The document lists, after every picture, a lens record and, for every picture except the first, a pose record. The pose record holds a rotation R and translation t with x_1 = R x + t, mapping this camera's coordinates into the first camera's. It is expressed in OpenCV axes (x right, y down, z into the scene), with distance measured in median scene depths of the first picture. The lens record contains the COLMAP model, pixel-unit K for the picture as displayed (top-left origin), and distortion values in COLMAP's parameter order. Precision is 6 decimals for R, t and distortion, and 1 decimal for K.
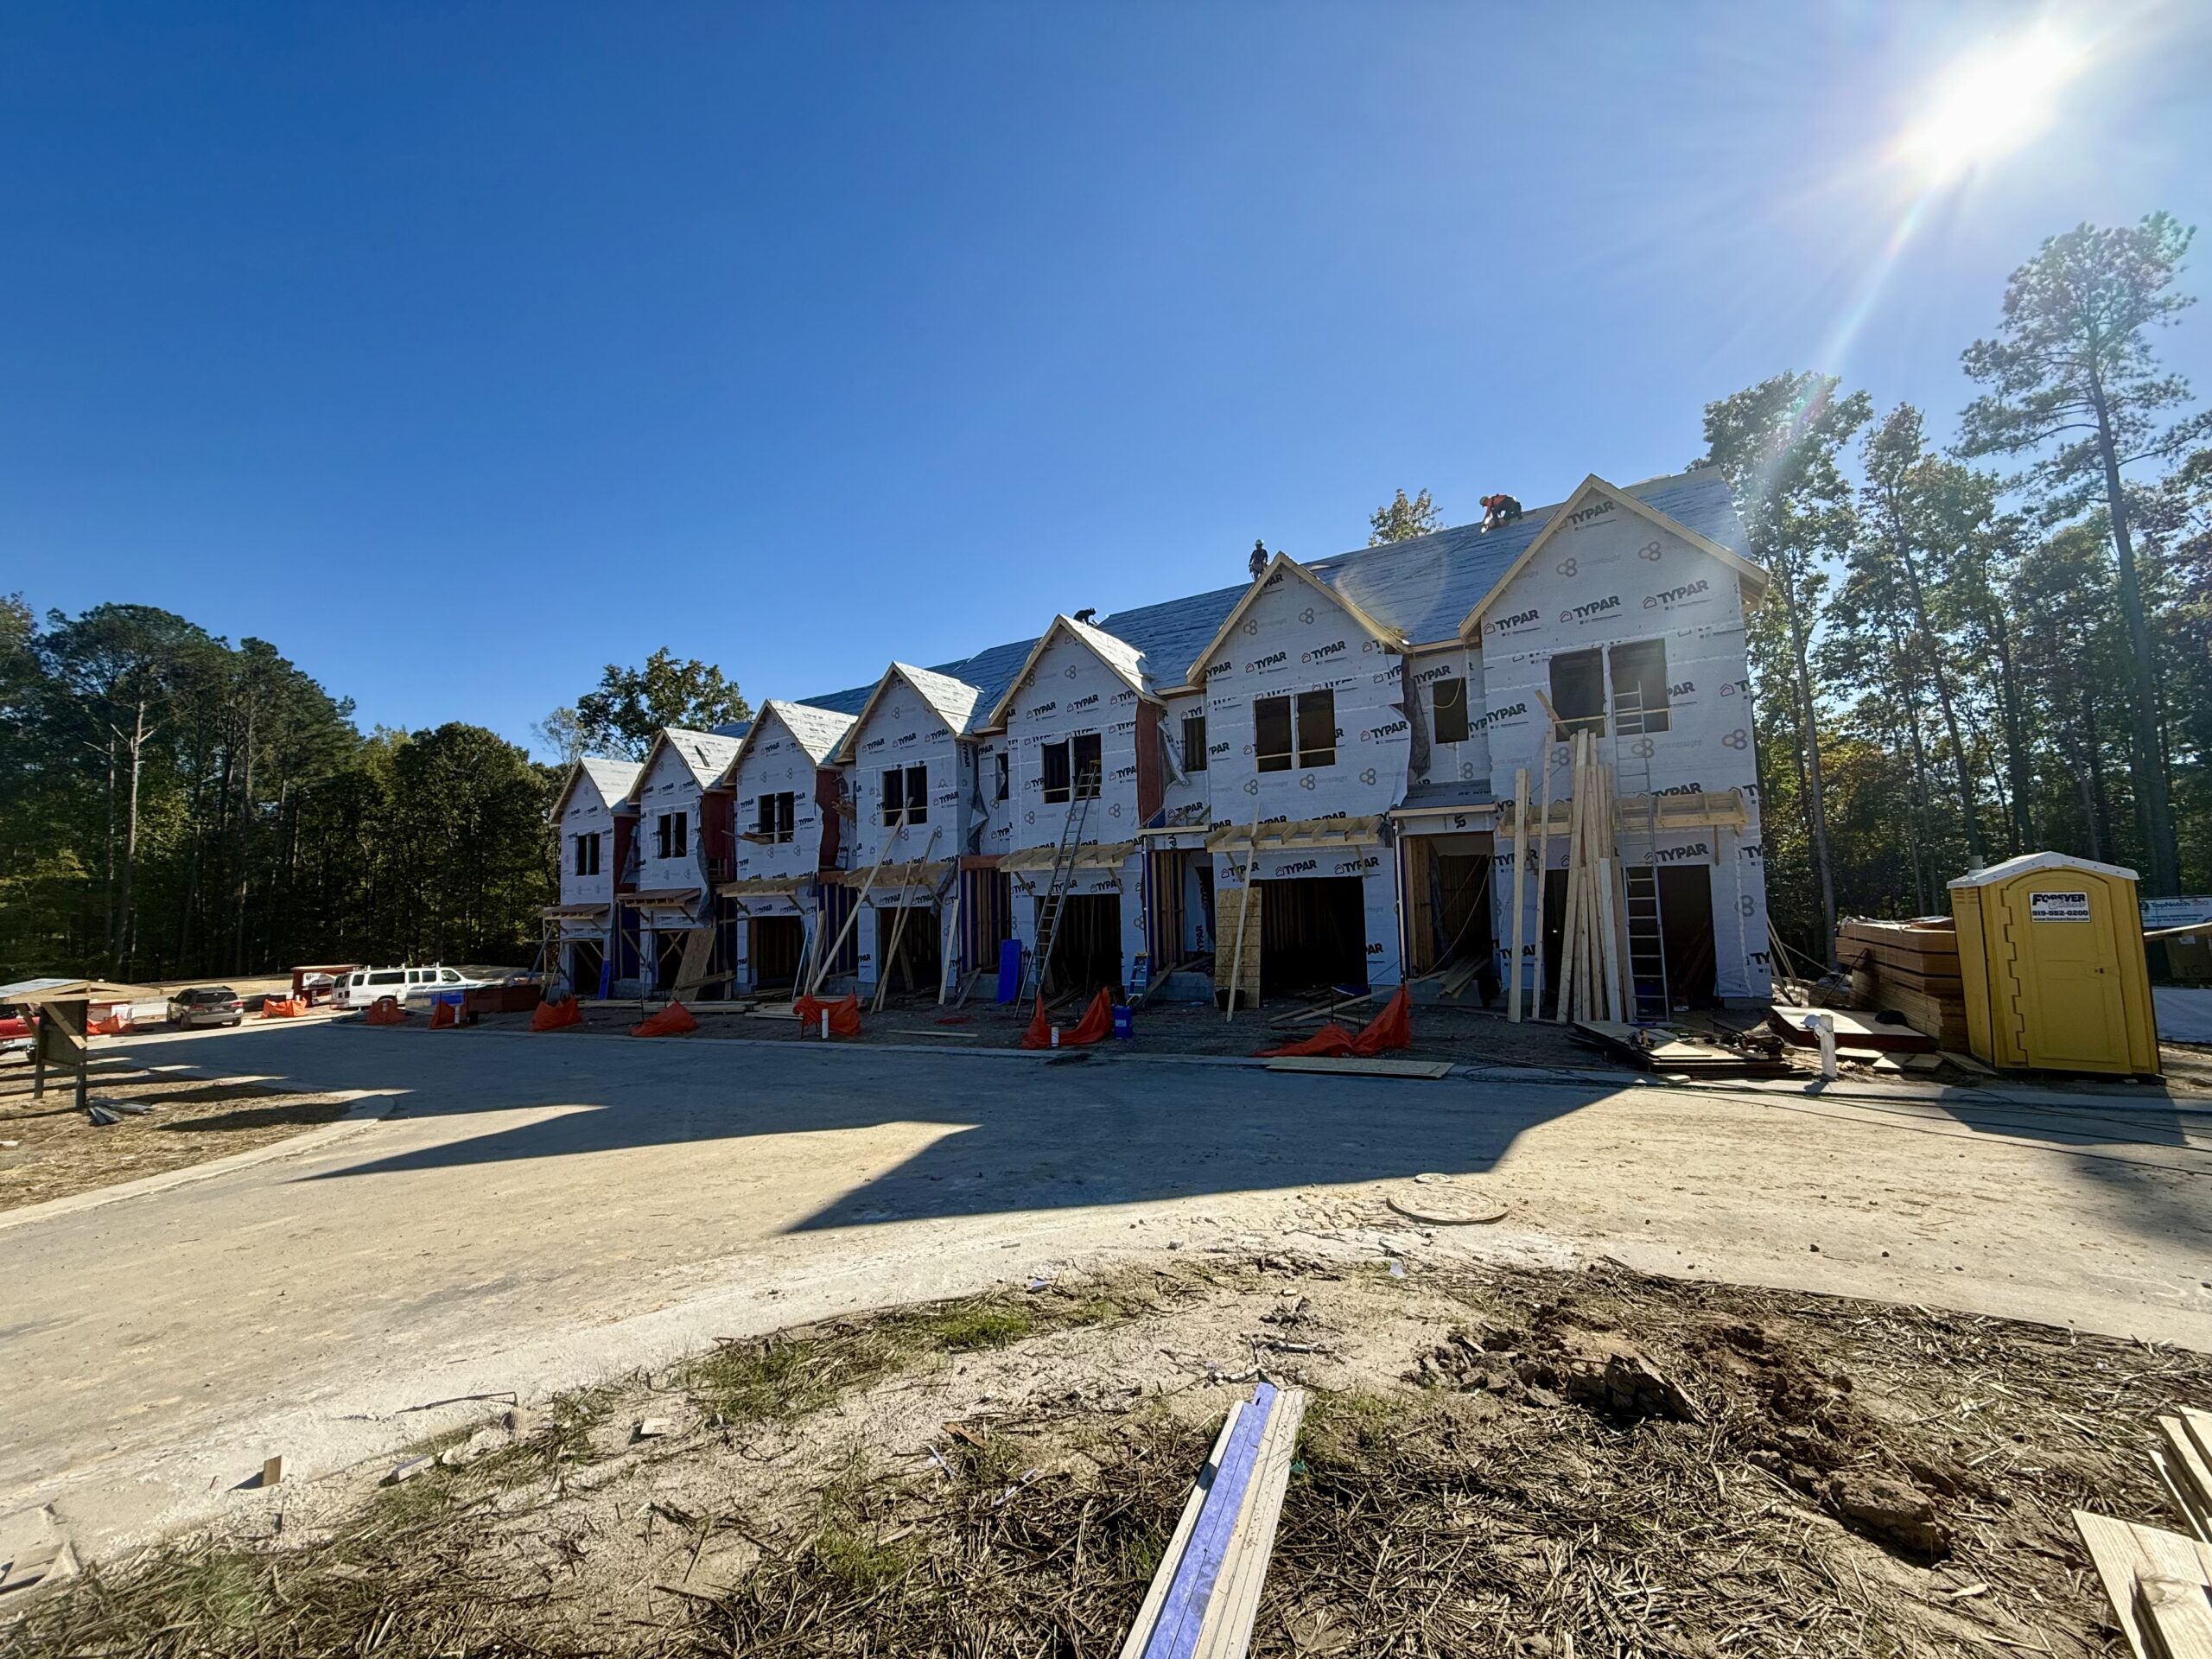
lens RADIAL K [[877.5, 0, 1106.0], [0, 877.5, 829.5], [0, 0, 1]] dist [0.000204, 0.000737]
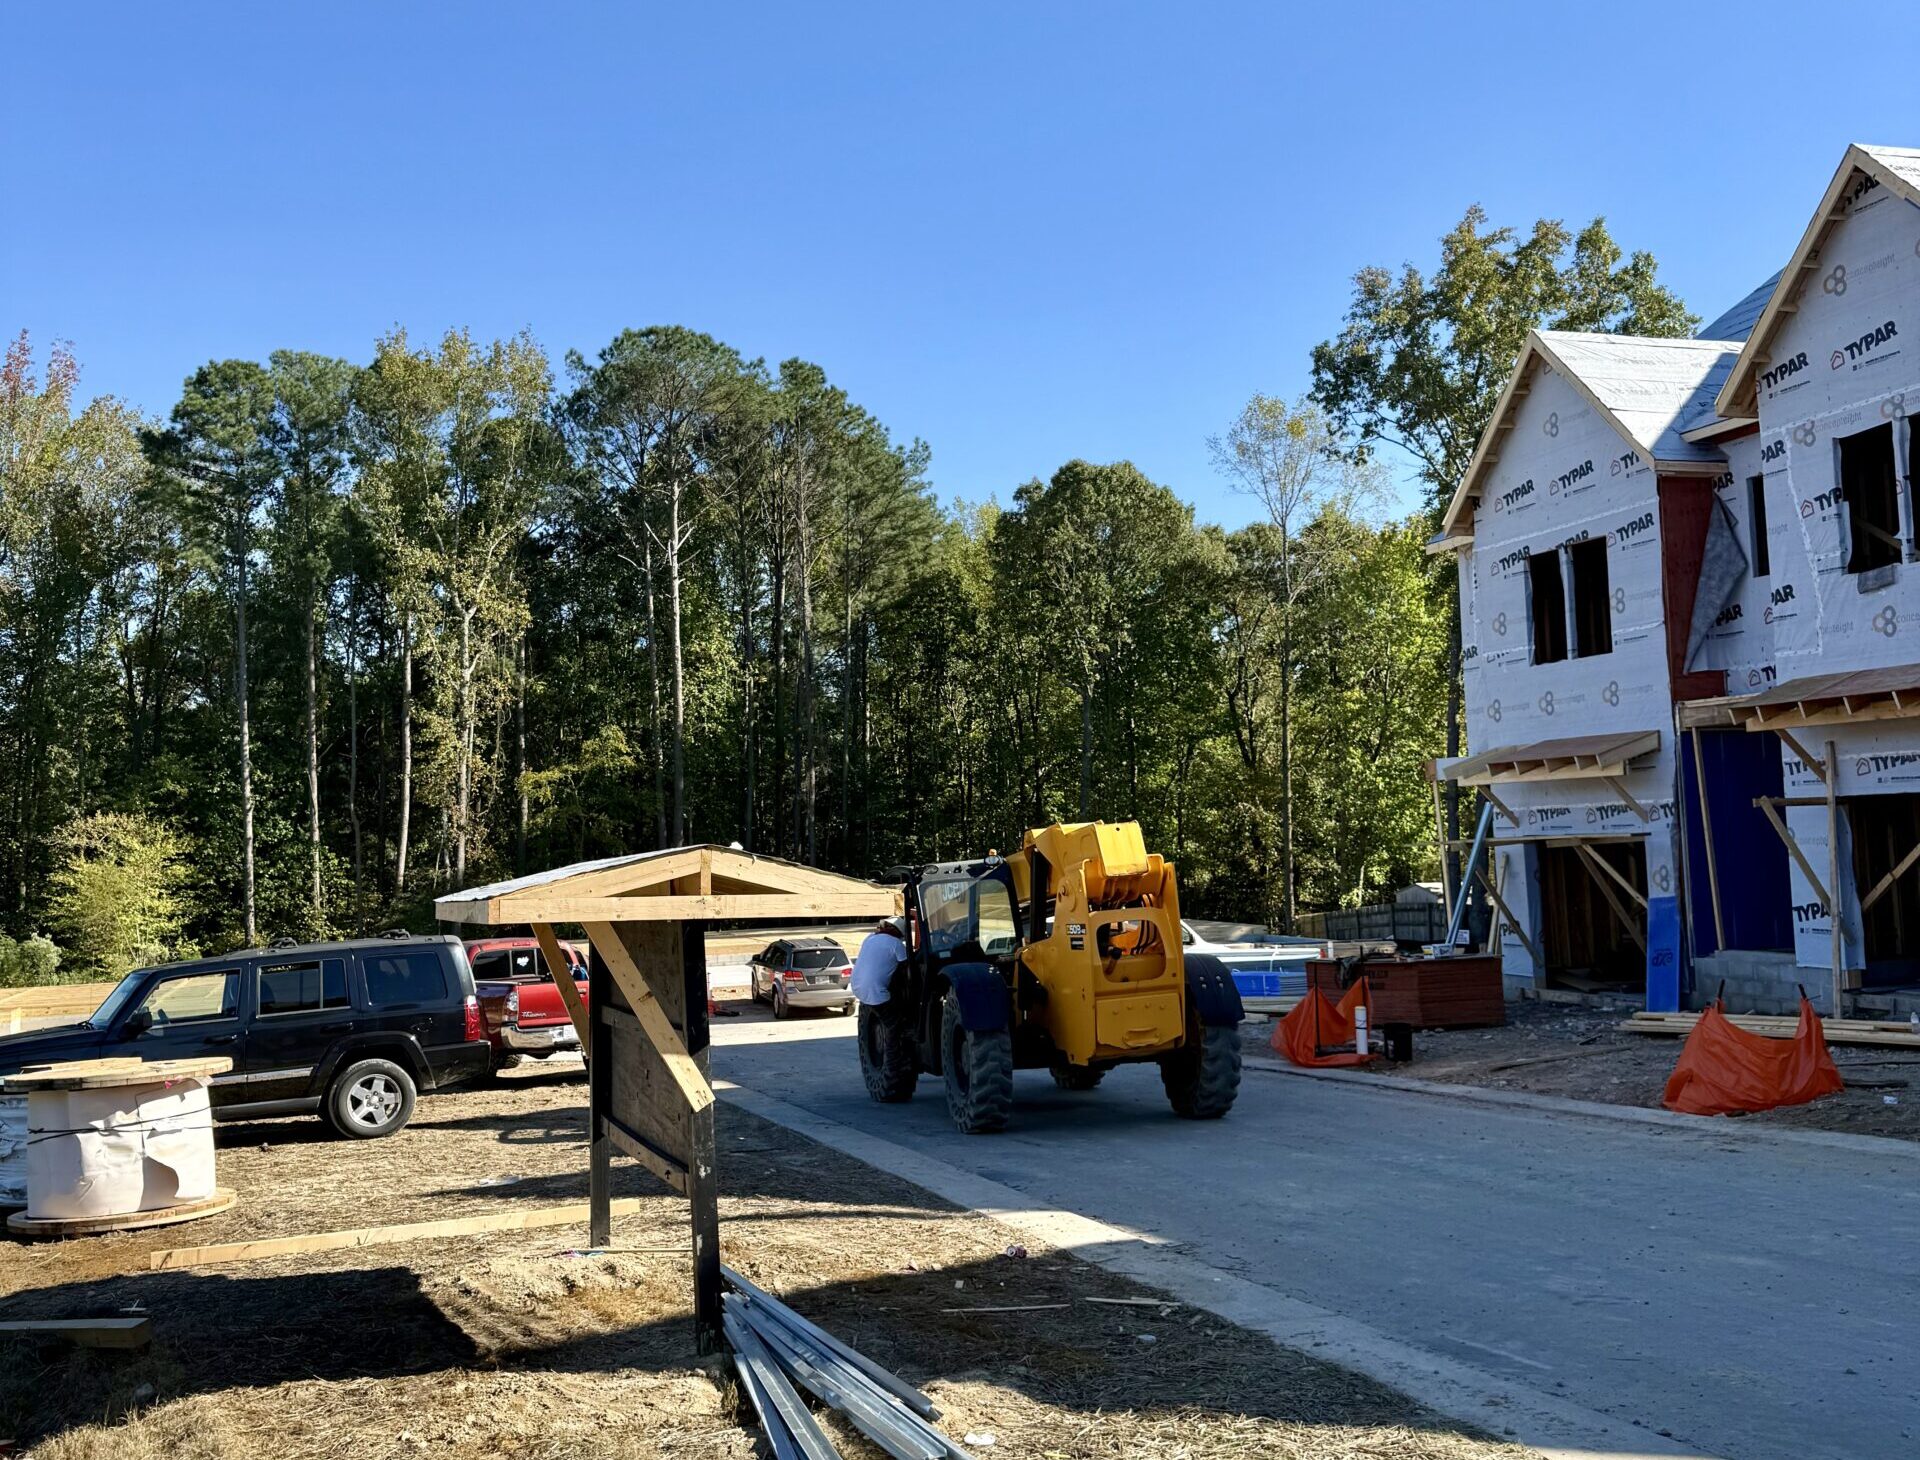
lens RADIAL K [[1903.8, 0, 960.0], [0, 1903.8, 730.0], [0, 0, 1]] dist [0.215899, 0.002184]
pose [[0.771113, -0.035013, -0.635734, -0.080534], [0.061413, 0.997921, 0.019531, 0.014076], [0.633729, -0.054103, 0.771661, 0.067010]]
